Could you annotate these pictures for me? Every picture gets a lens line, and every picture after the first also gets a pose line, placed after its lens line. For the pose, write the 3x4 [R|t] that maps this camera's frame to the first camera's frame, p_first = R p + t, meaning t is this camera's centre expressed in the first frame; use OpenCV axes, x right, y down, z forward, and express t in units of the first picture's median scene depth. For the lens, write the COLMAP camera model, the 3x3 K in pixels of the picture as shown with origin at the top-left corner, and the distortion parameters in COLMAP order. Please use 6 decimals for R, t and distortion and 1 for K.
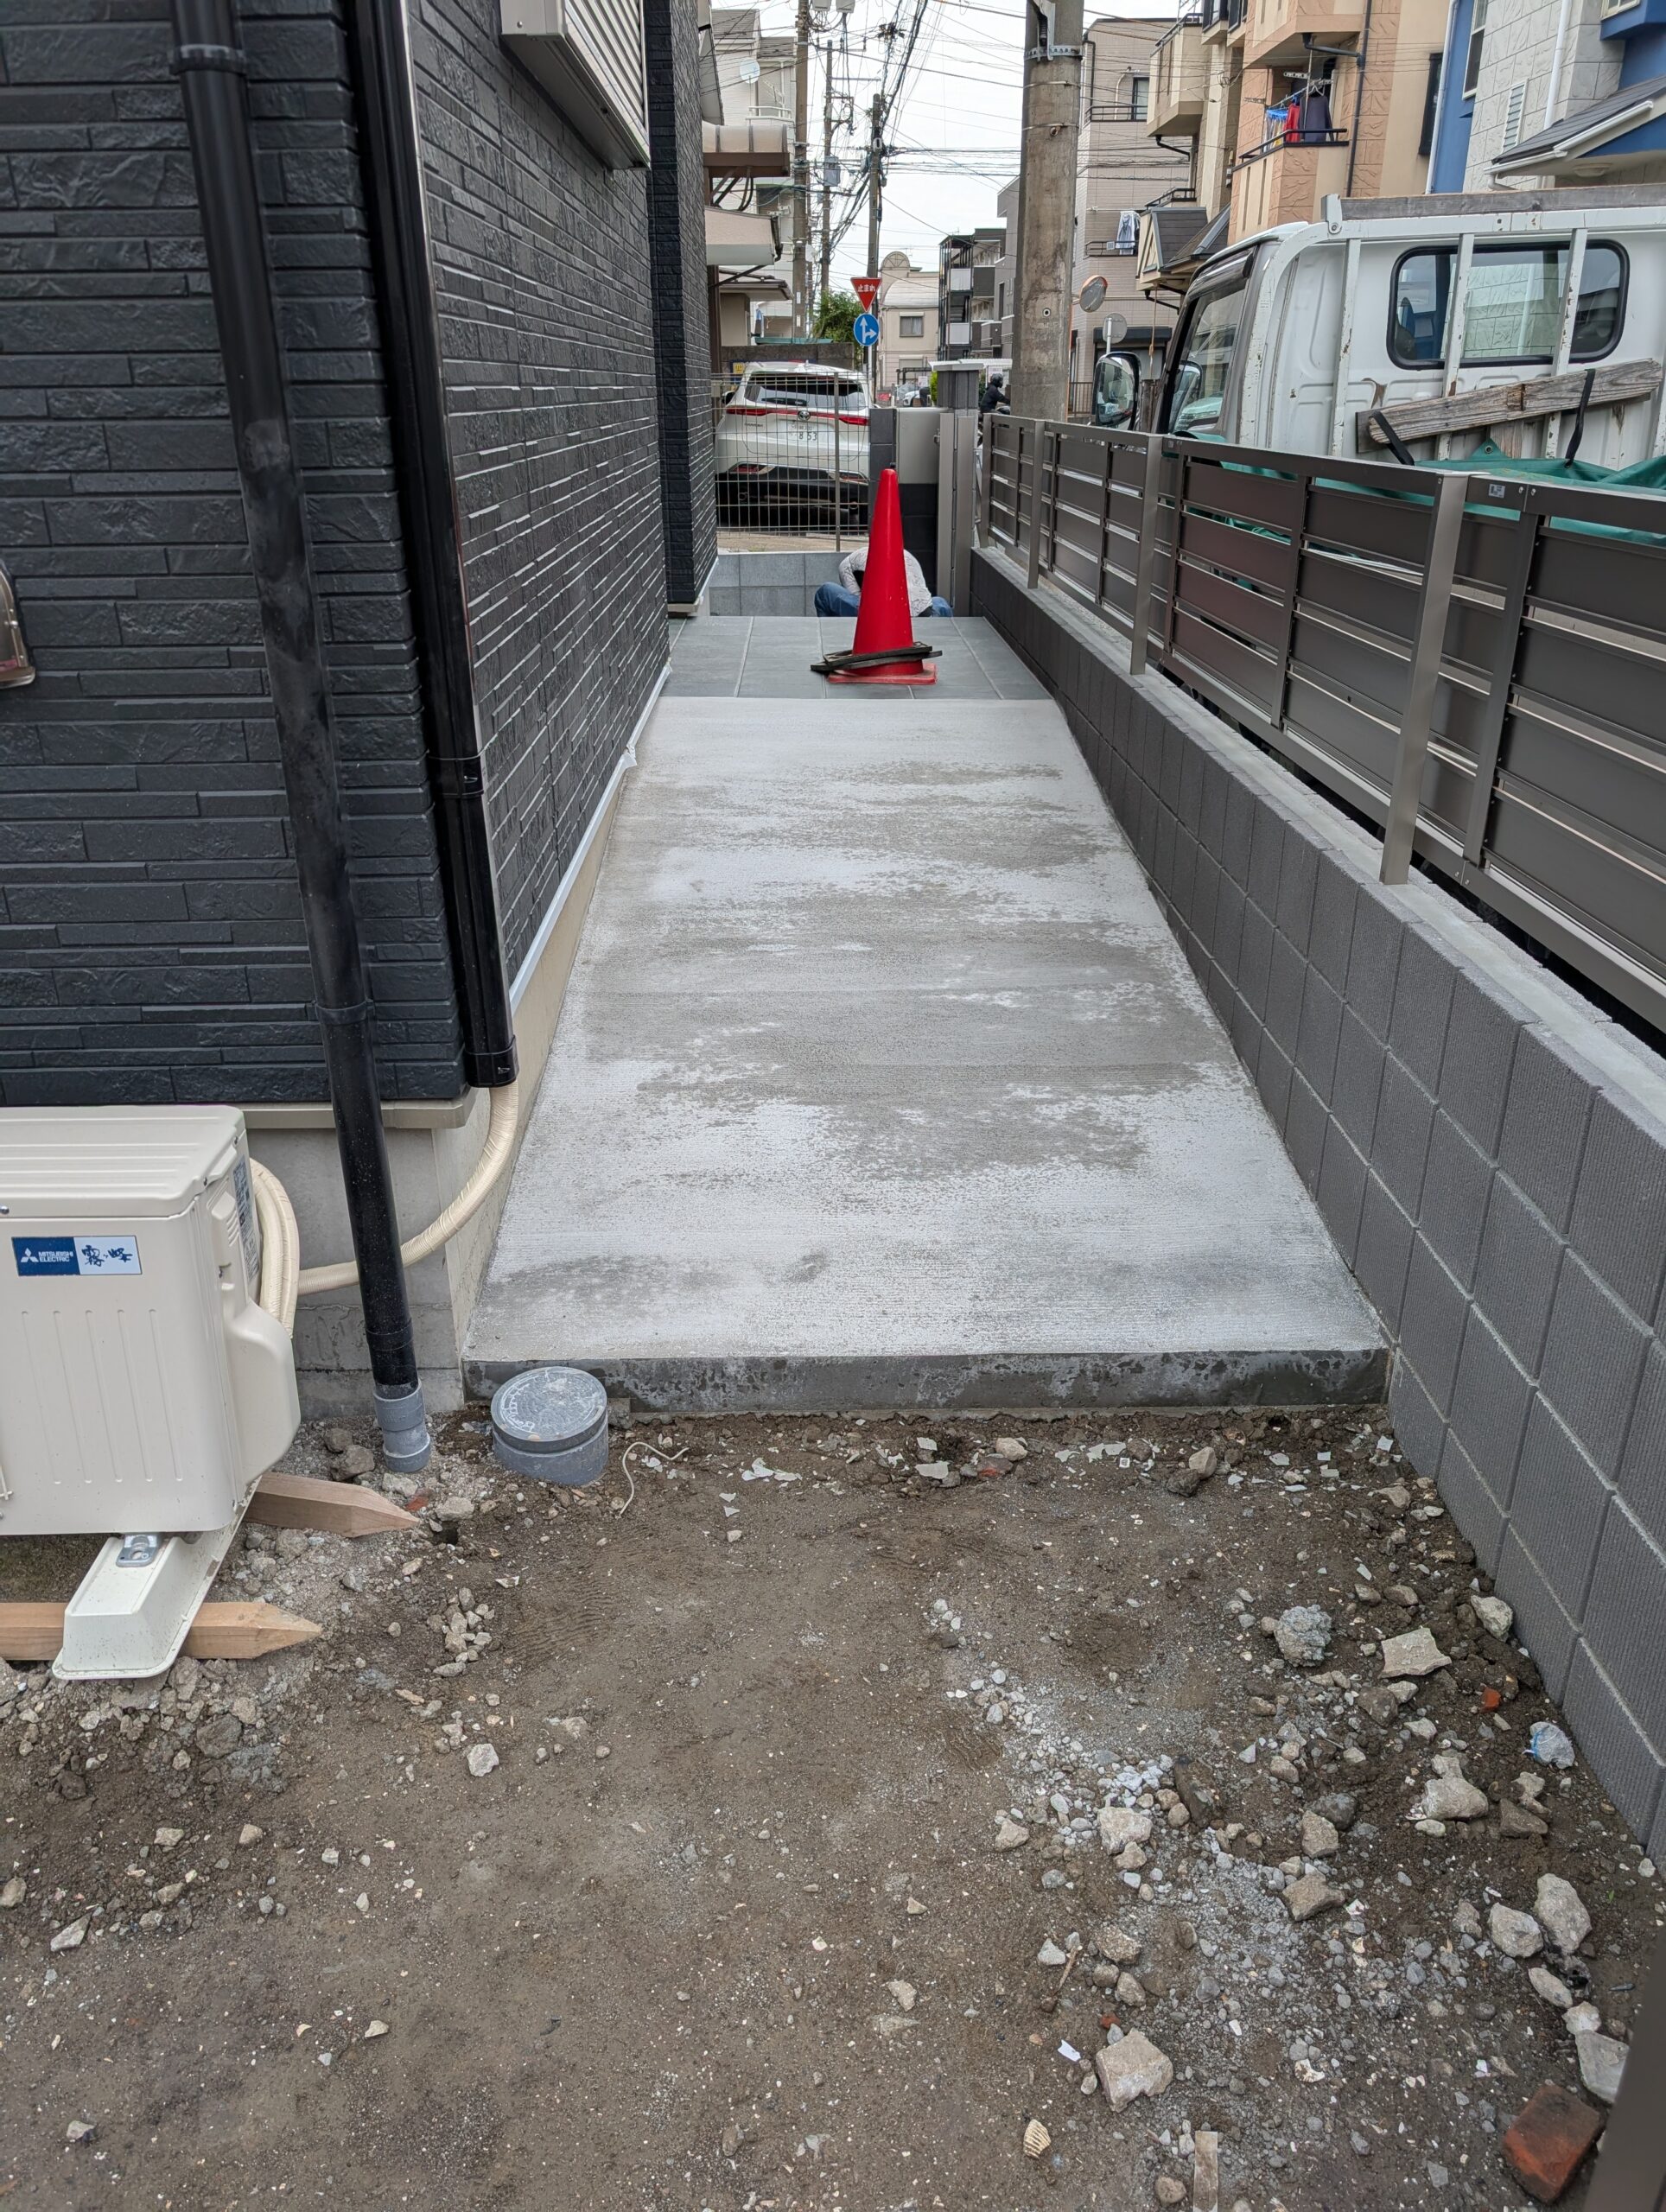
lens RADIAL K [[1593.7, 0, 829.3], [0, 1593.7, 1111.9], [0, 0, 1]] dist [0.021809, -0.013775]
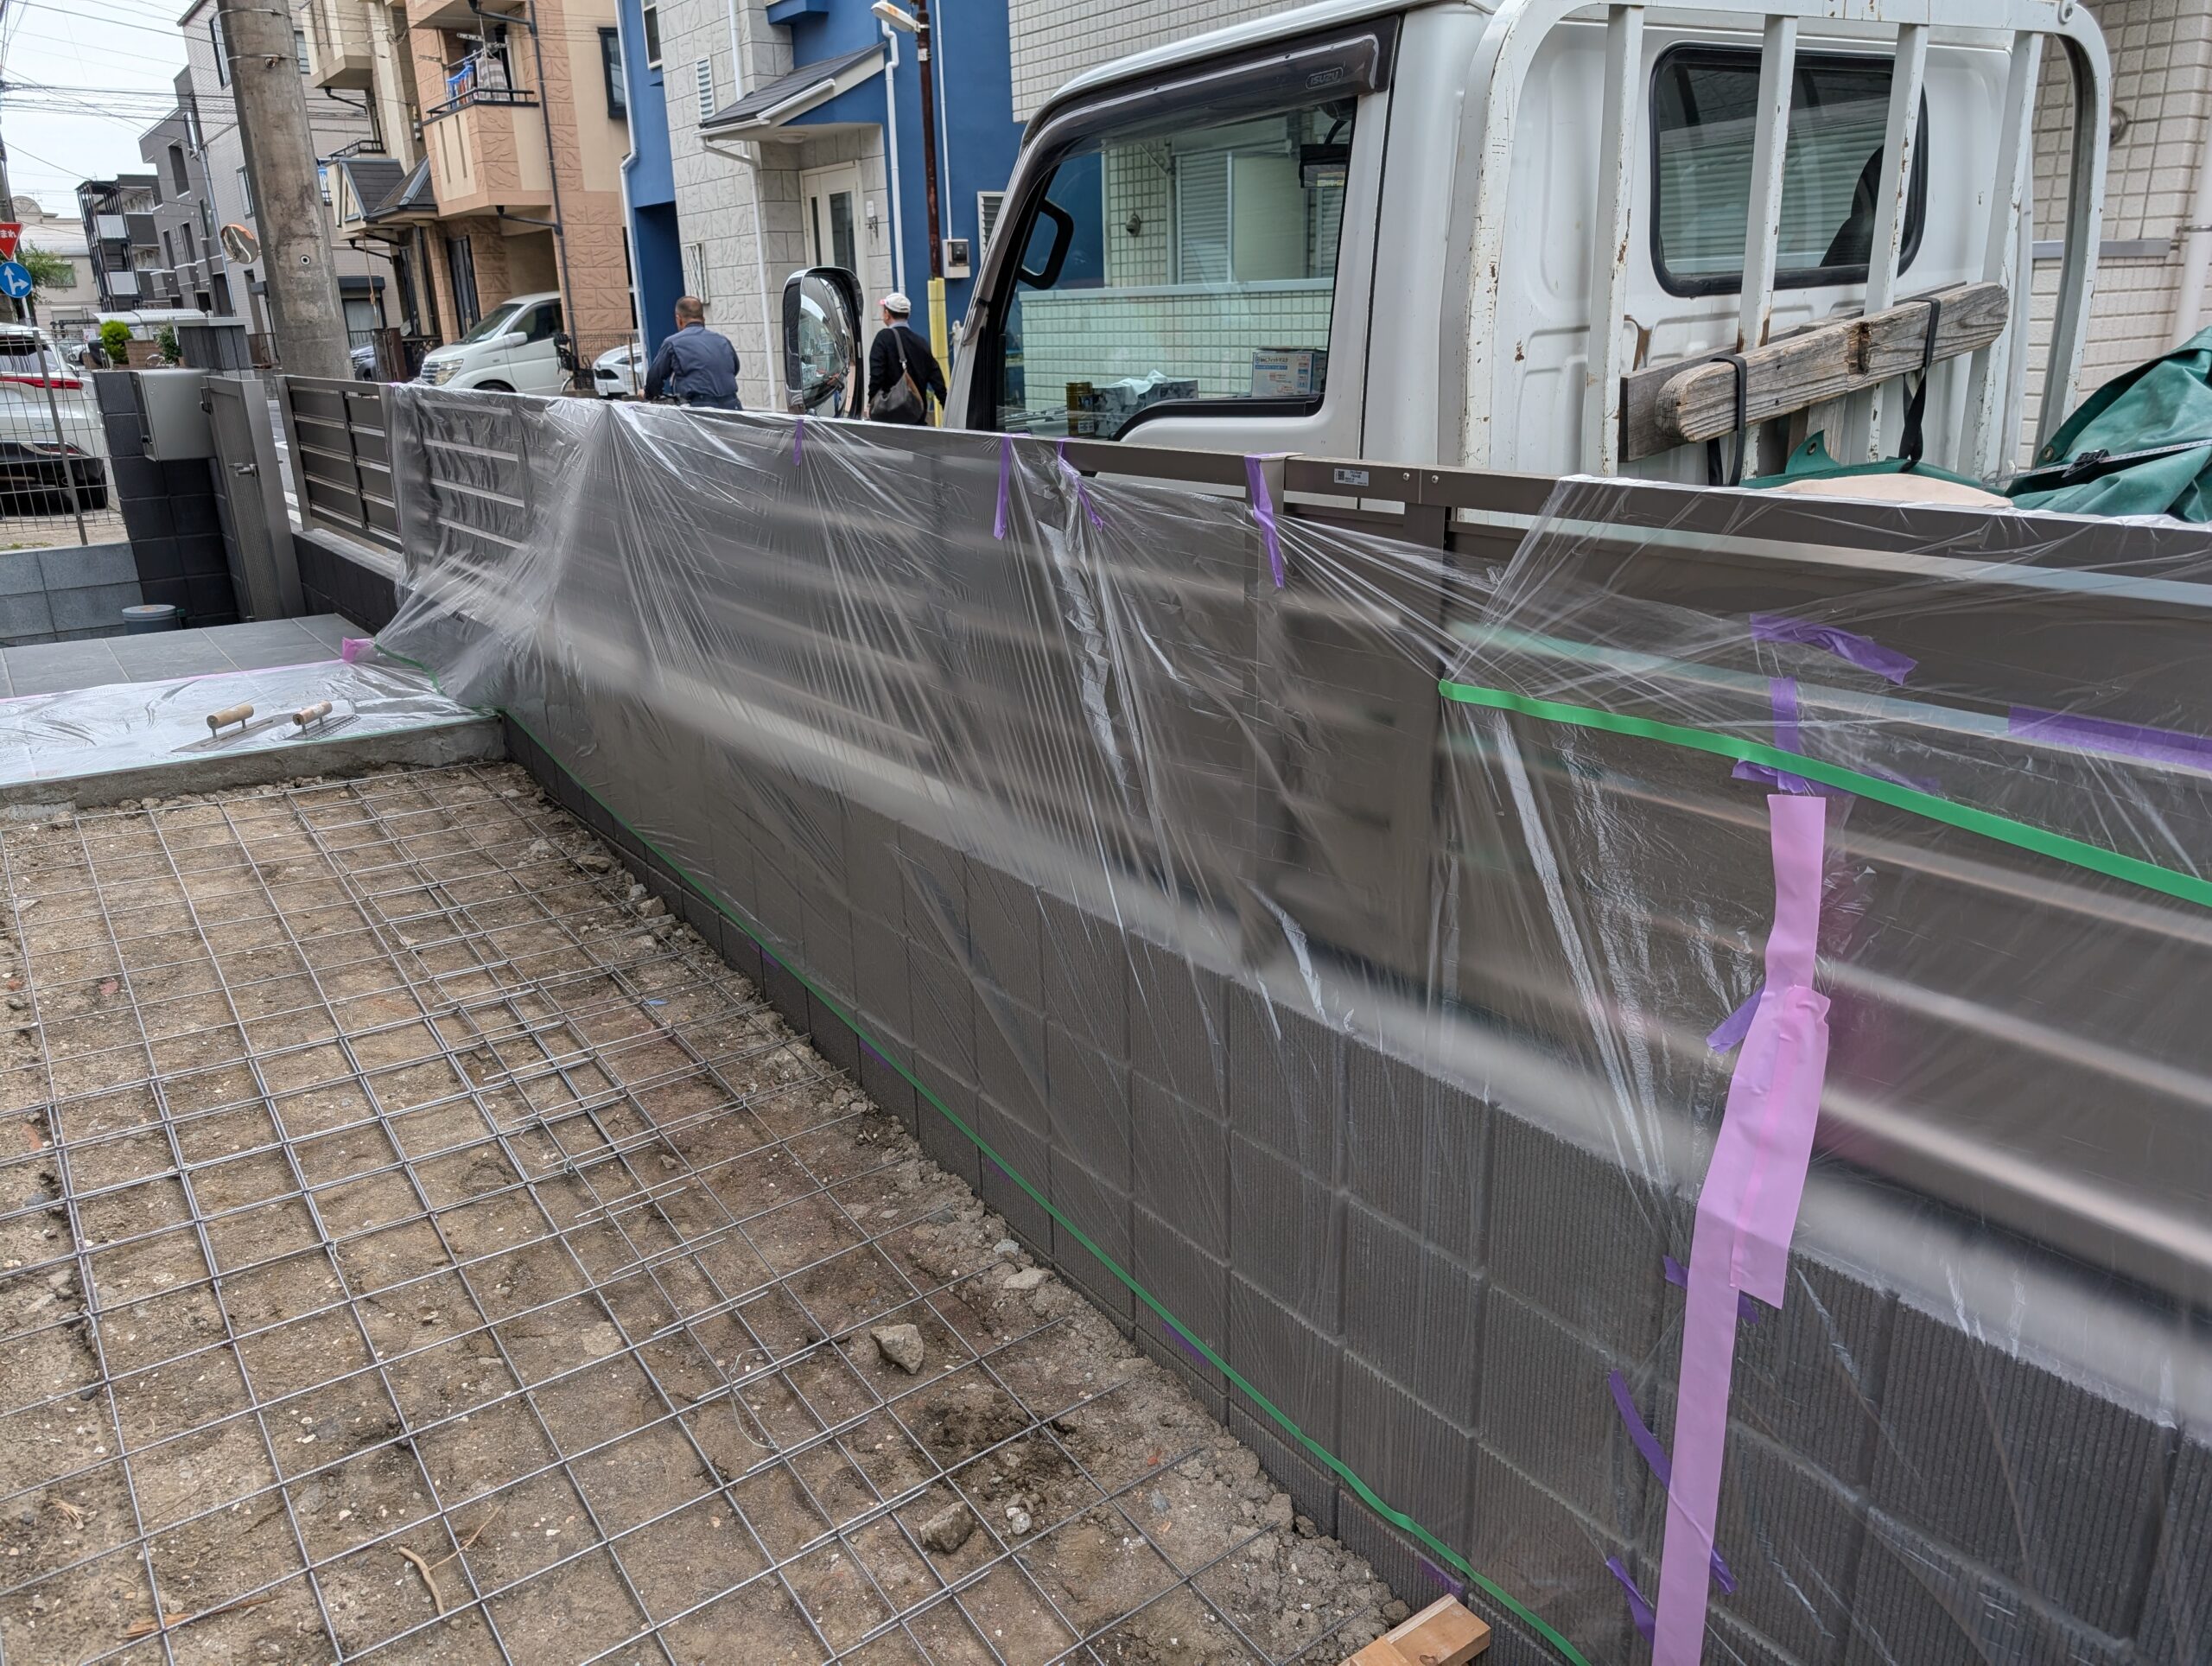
lens RADIAL K [[1593.7, 0, 1070.6], [0, 1593.7, 853.4], [0, 0, 1]] dist [0.021809, -0.013775]
pose [[0.834573, -0.192349, 0.516227, -0.010915], [0.247573, 0.968062, -0.039540, -0.019410], [-0.492134, 0.160803, 0.855539, 0.039734]]
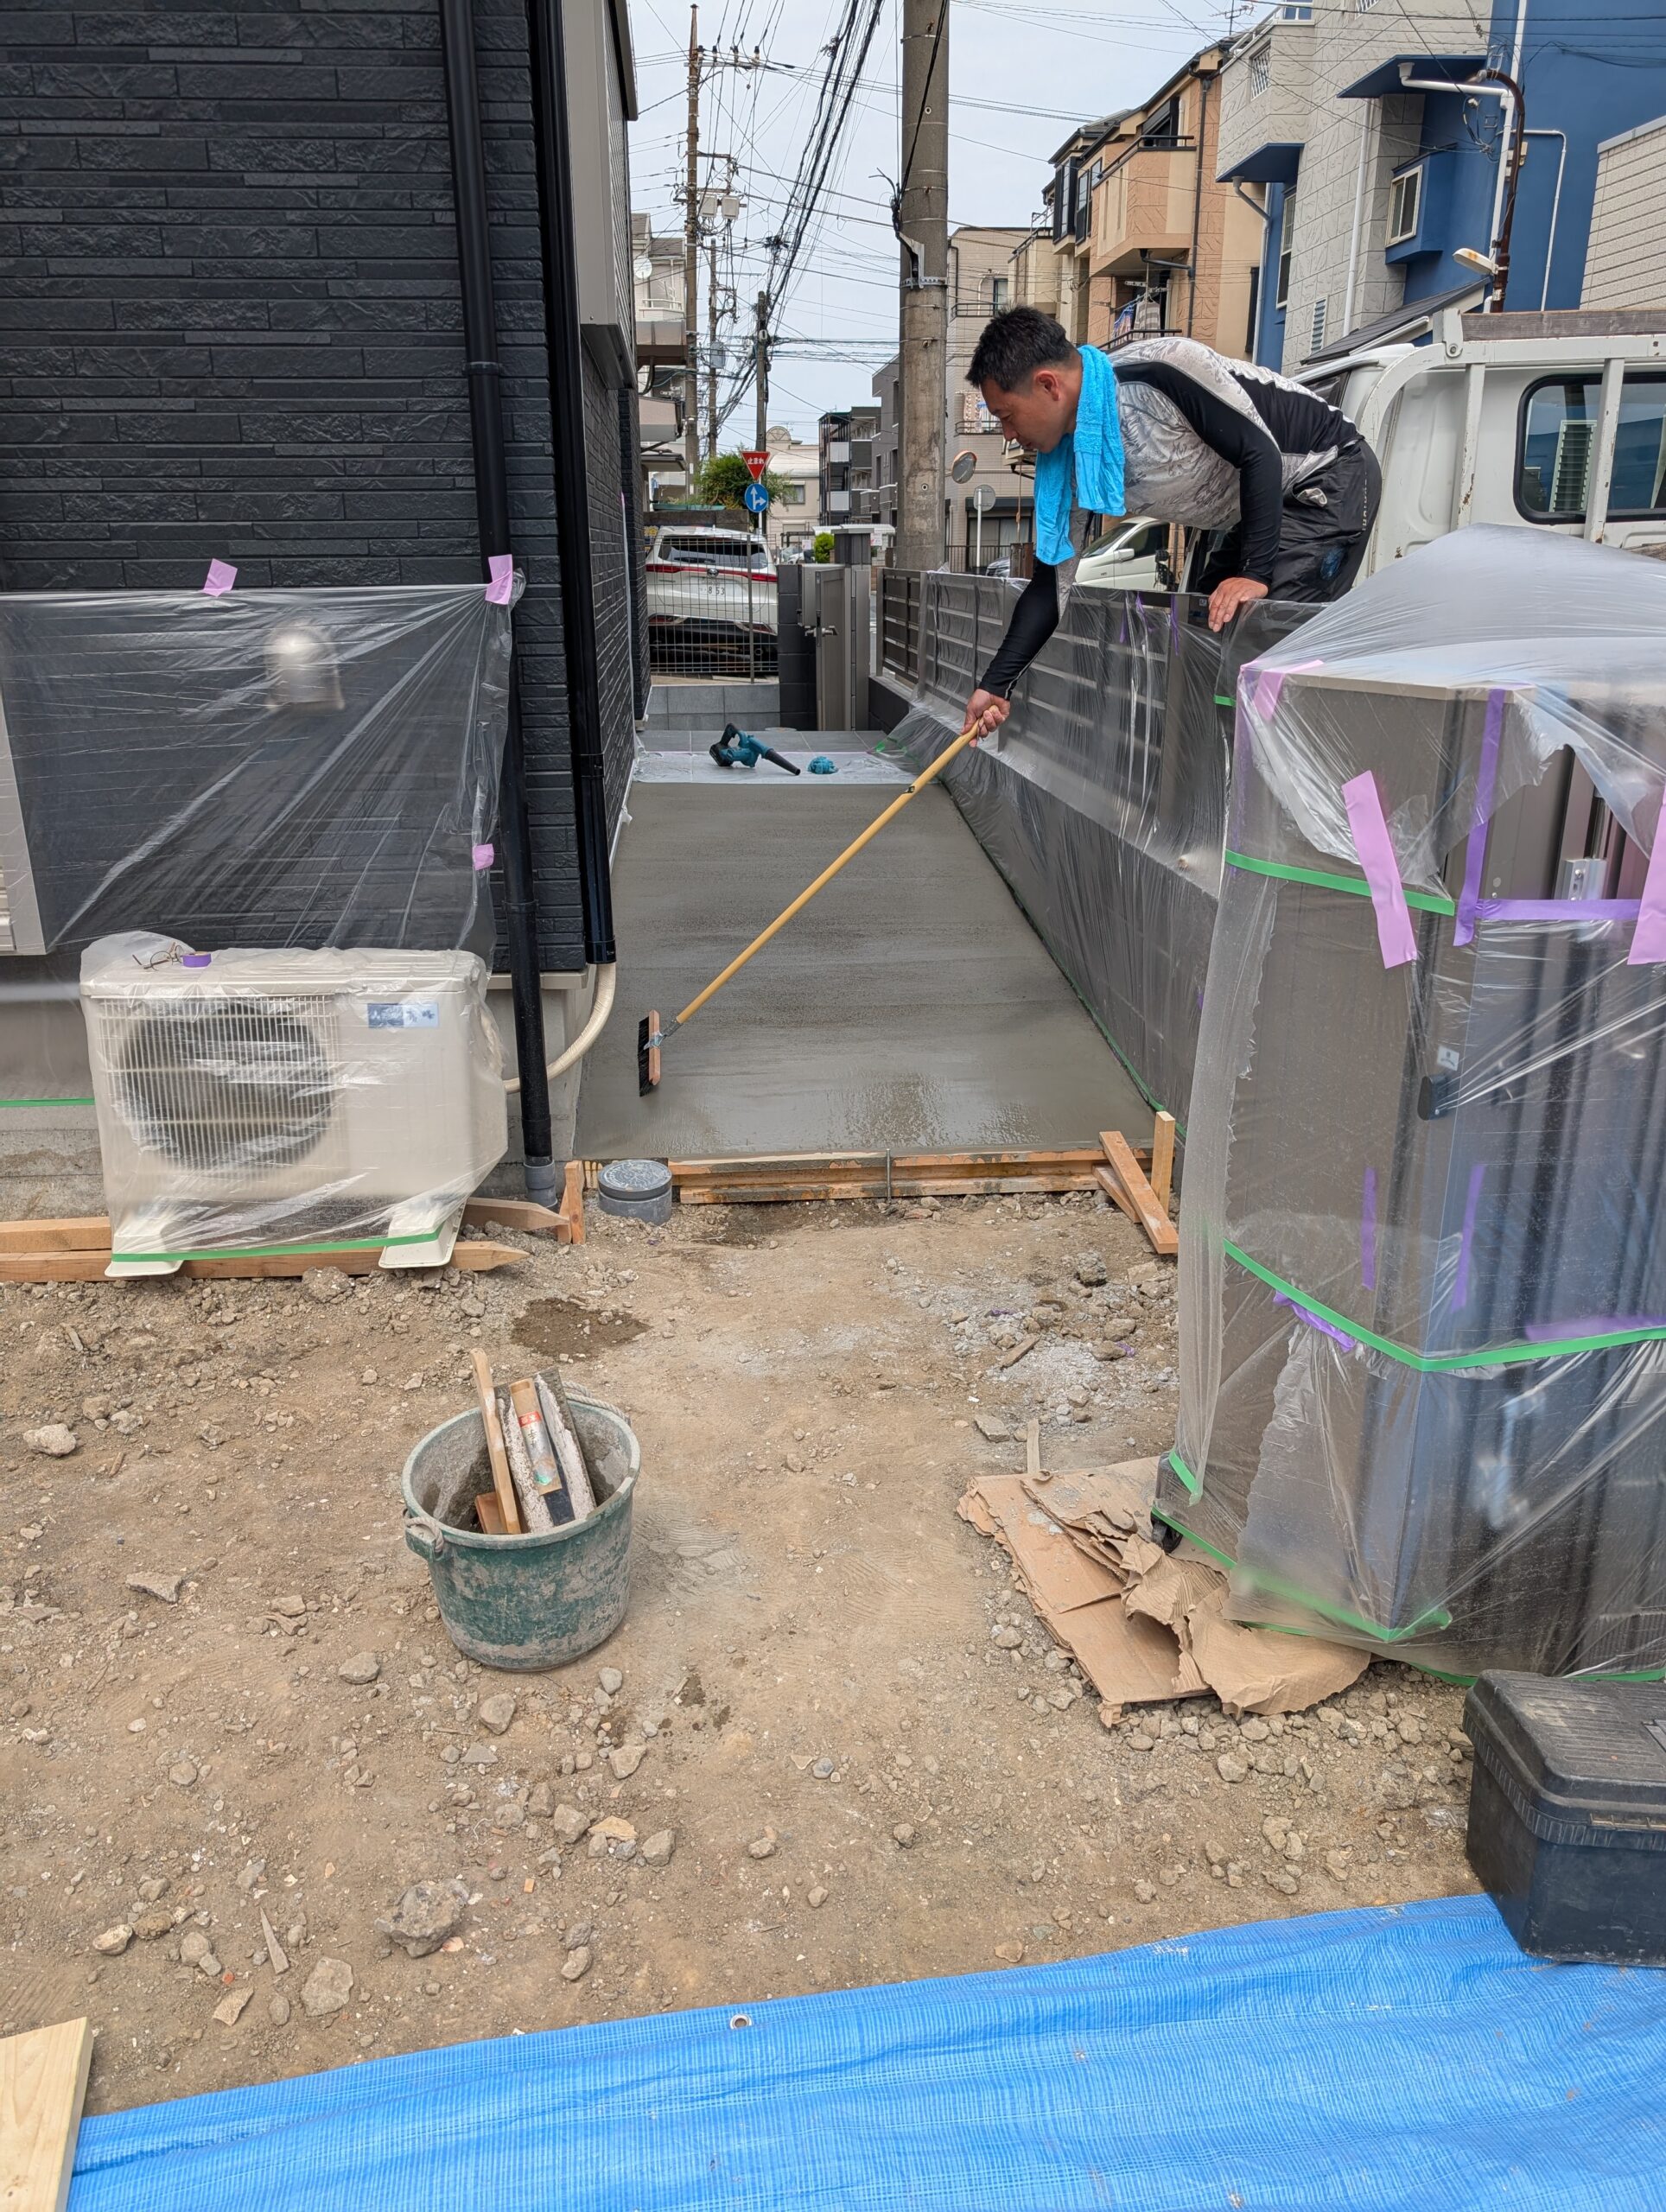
lens RADIAL K [[1593.7, 0, 828.1], [0, 1593.7, 1105.9], [0, 0, 1]] dist [0.021809, -0.013775]
pose [[0.997750, -0.019630, 0.064113, -0.008139], [0.025348, 0.995652, -0.089634, 0.024305], [-0.062075, 0.091058, 0.993909, -0.051657]]
